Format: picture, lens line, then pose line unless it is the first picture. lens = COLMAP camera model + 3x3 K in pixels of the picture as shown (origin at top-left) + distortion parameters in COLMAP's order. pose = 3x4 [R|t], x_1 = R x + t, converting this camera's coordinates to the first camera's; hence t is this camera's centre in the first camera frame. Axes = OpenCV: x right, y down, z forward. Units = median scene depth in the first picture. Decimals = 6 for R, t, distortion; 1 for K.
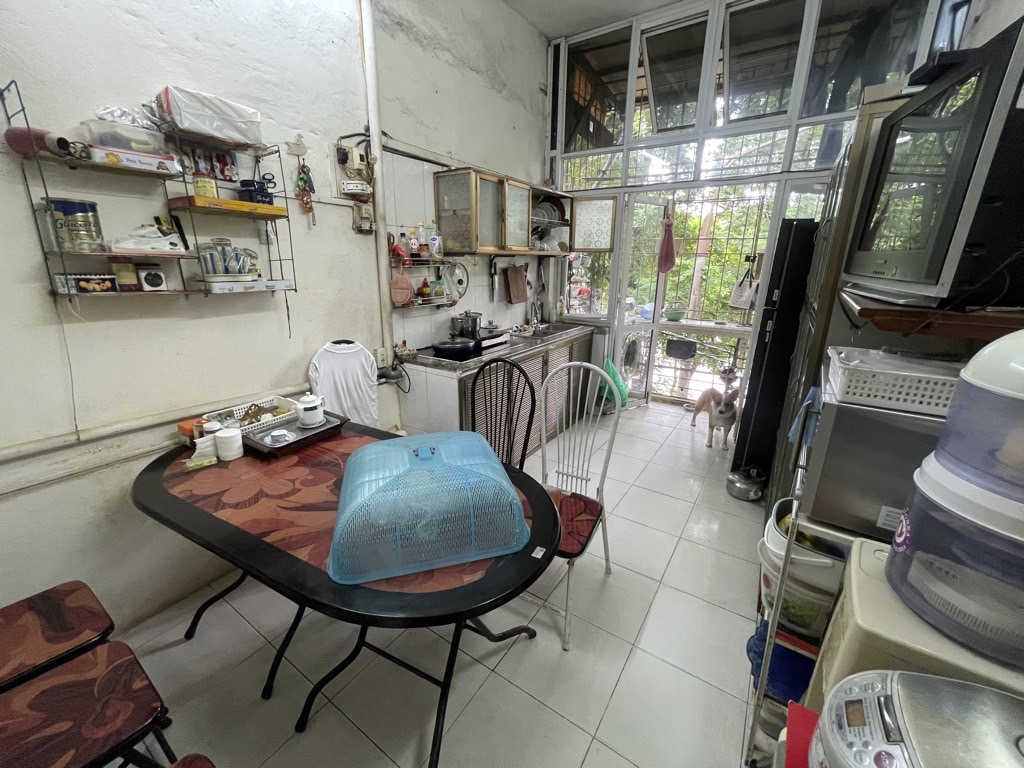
lens RADIAL K [[415.4, 0, 514.7], [0, 415.4, 381.5], [0, 0, 1]] dist [0.000717, 0.000124]
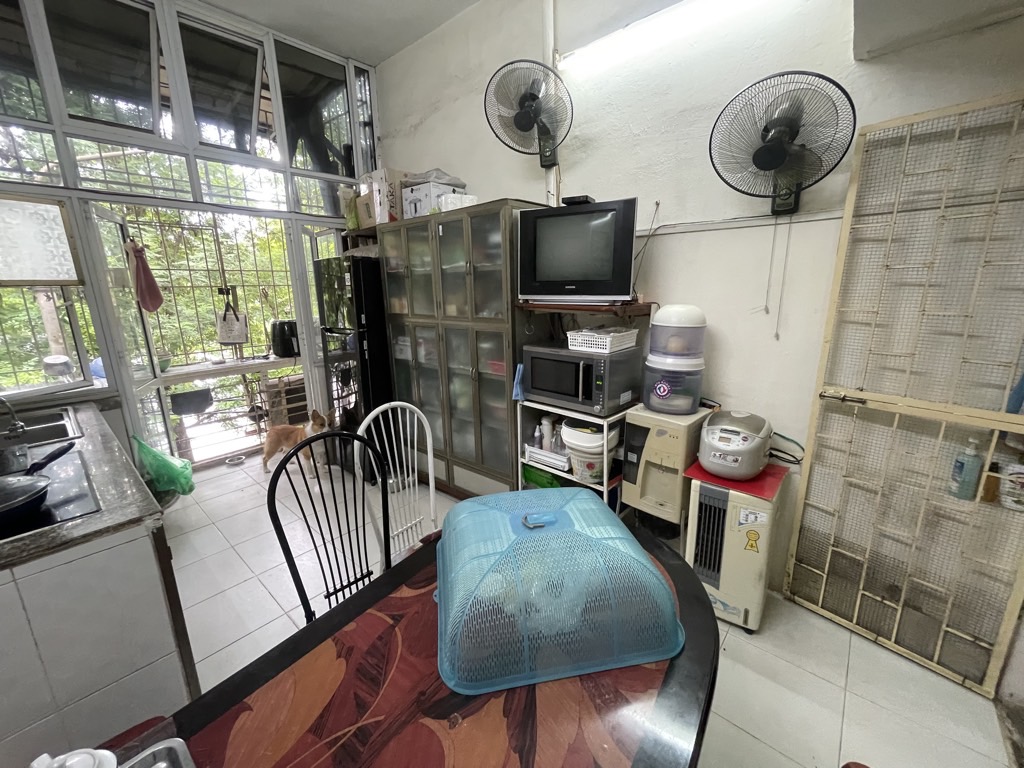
lens RADIAL K [[415.4, 0, 514.7], [0, 415.4, 381.5], [0, 0, 1]] dist [0.000717, 0.000124]
pose [[0.131471, -0.233707, 0.963377, -0.349766], [0.300455, 0.935496, 0.185941, -0.091990], [-0.944692, 0.265006, 0.193210, 0.284696]]
